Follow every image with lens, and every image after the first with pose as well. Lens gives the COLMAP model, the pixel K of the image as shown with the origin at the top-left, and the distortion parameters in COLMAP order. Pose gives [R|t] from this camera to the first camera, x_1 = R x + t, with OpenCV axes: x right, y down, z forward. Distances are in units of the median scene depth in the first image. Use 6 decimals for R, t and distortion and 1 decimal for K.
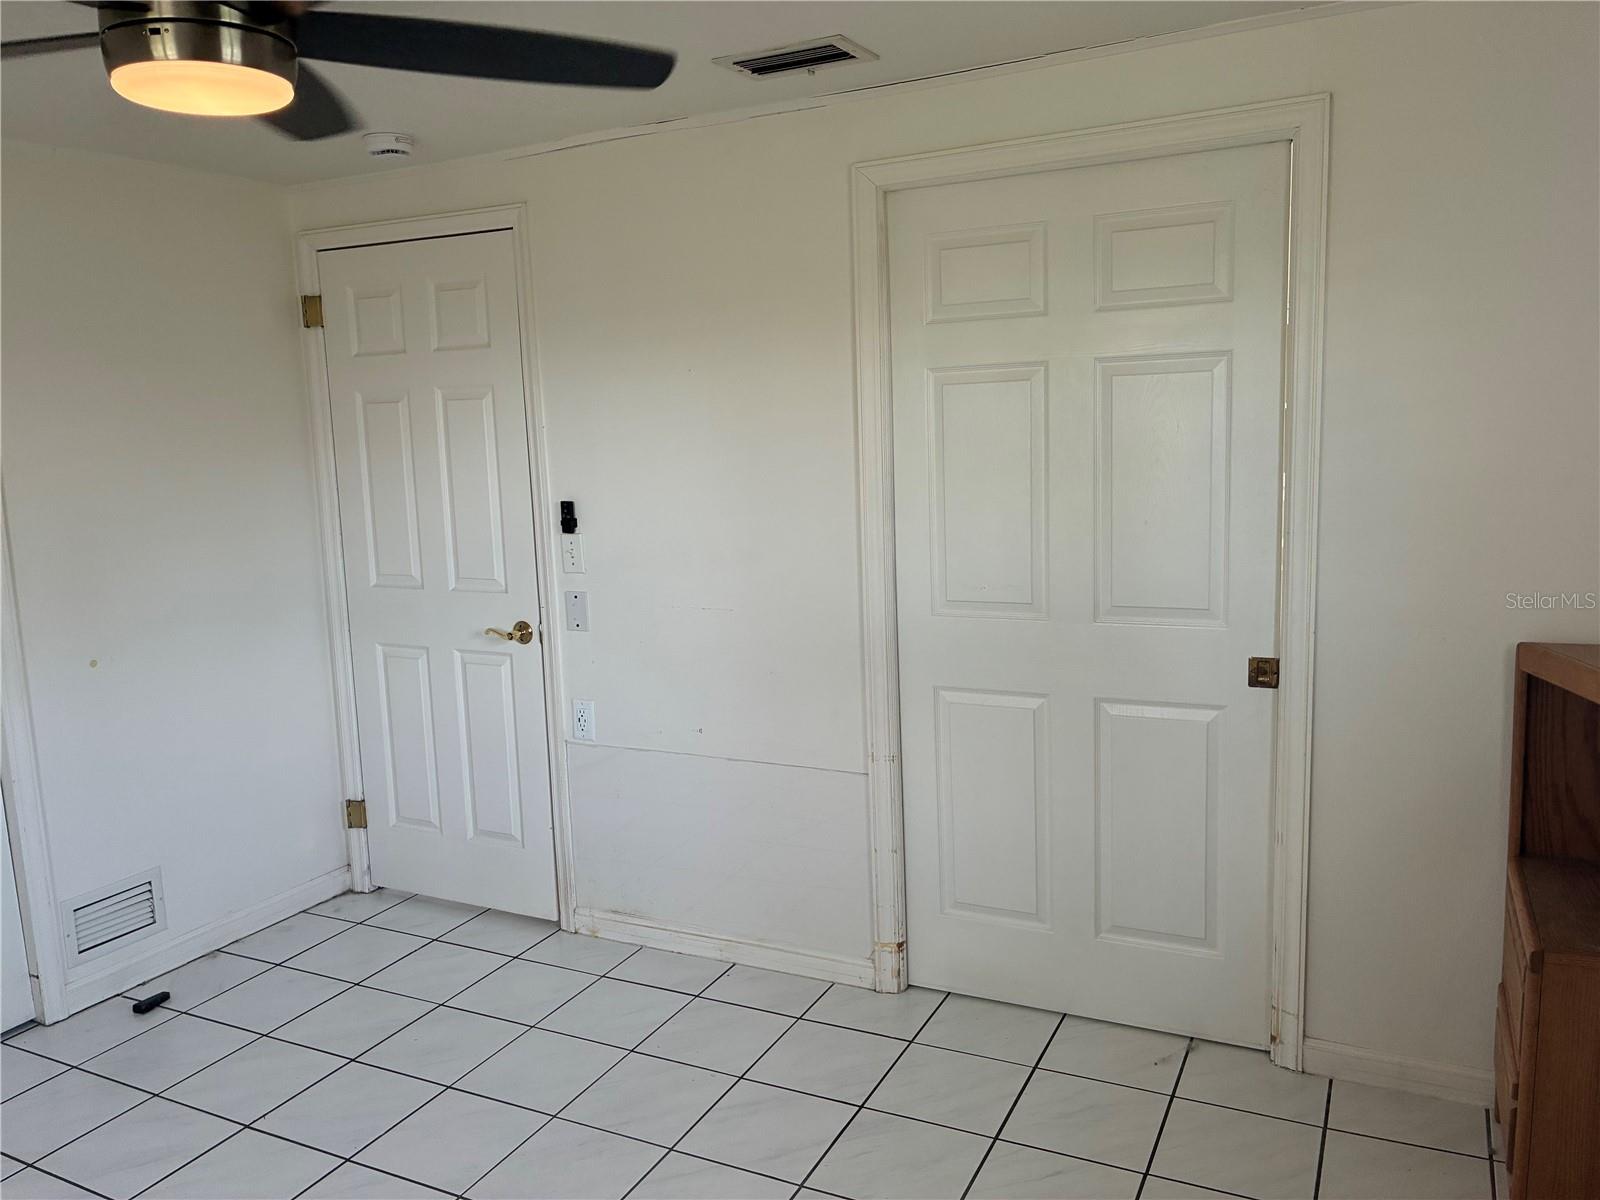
lens RADIAL K [[1213.3, 0, 800.0], [0, 1213.3, 600.0], [0, 0, 1]] dist [0.045715, -0.066087]
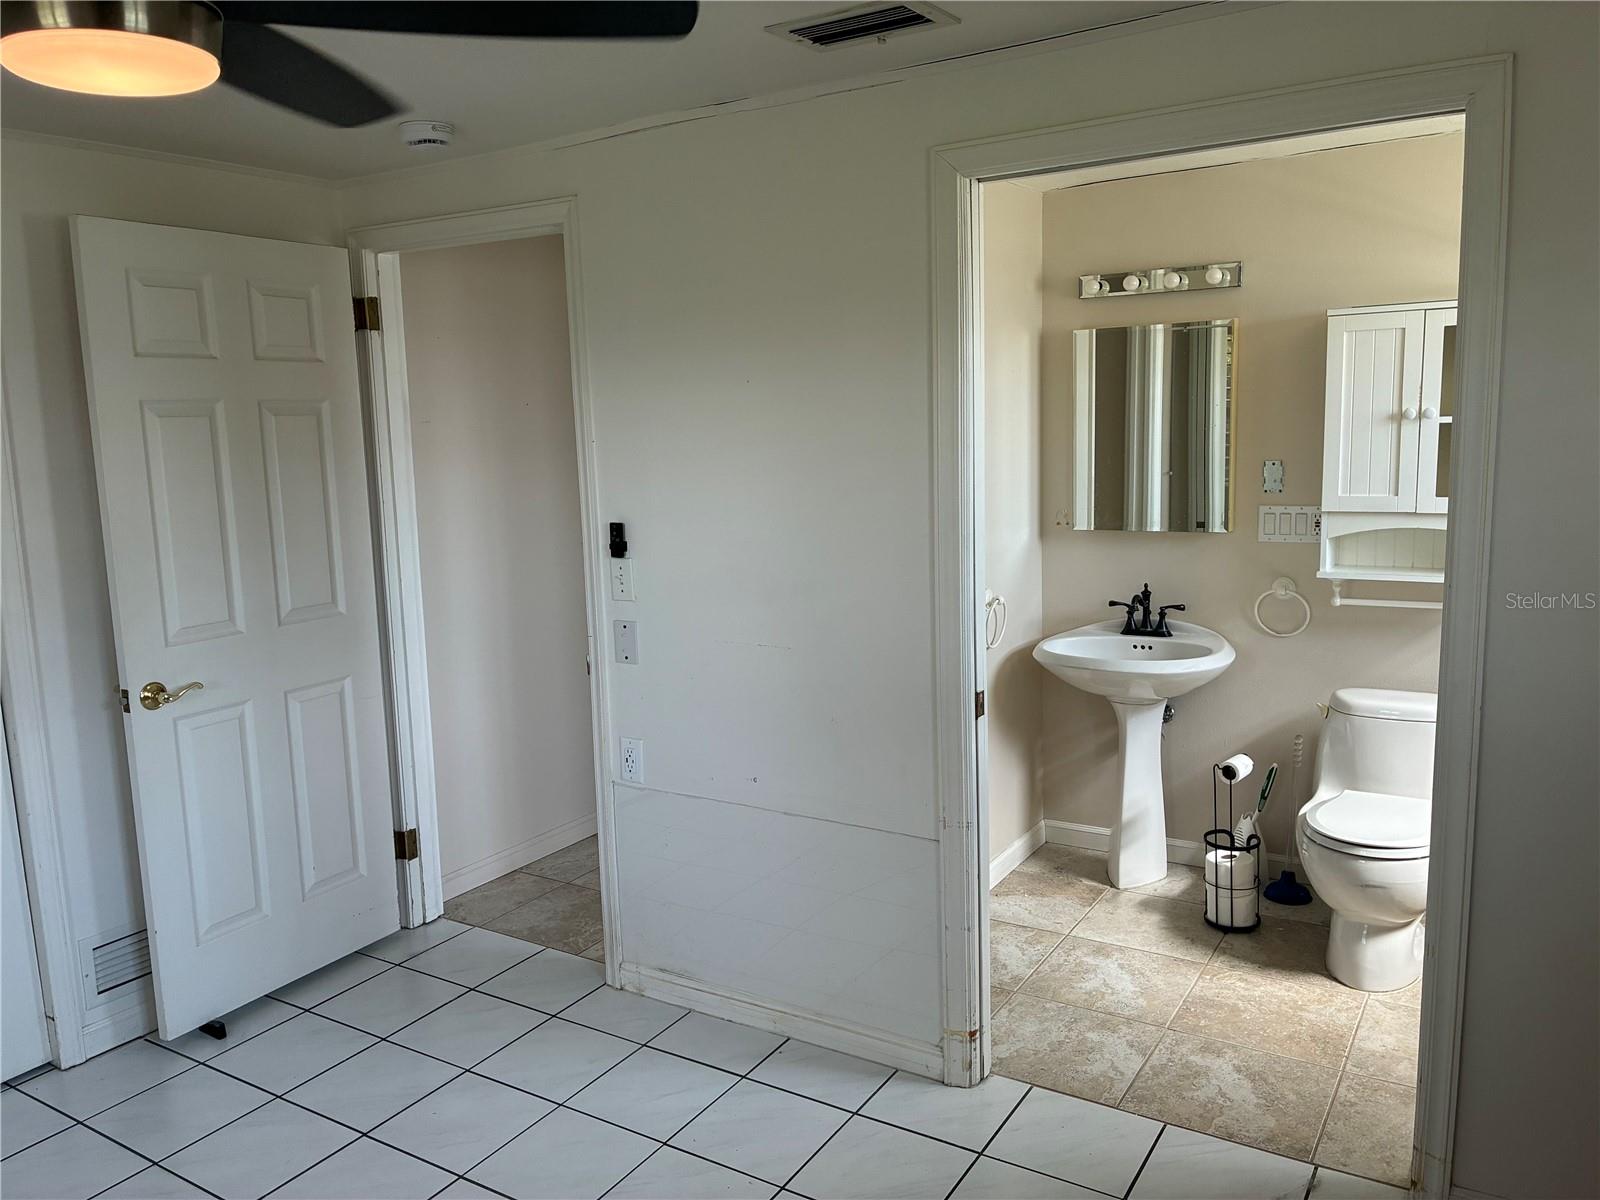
lens RADIAL K [[1209.3, 0, 794.5], [0, 1209.3, 595.9], [0, 0, 1]] dist [0.043482, -0.058810]
pose [[0.995186, 0.020945, -0.095739, 0.031868], [-0.020385, 0.999769, 0.006823, -0.037560], [0.095860, -0.004839, 0.995383, 0.114317]]
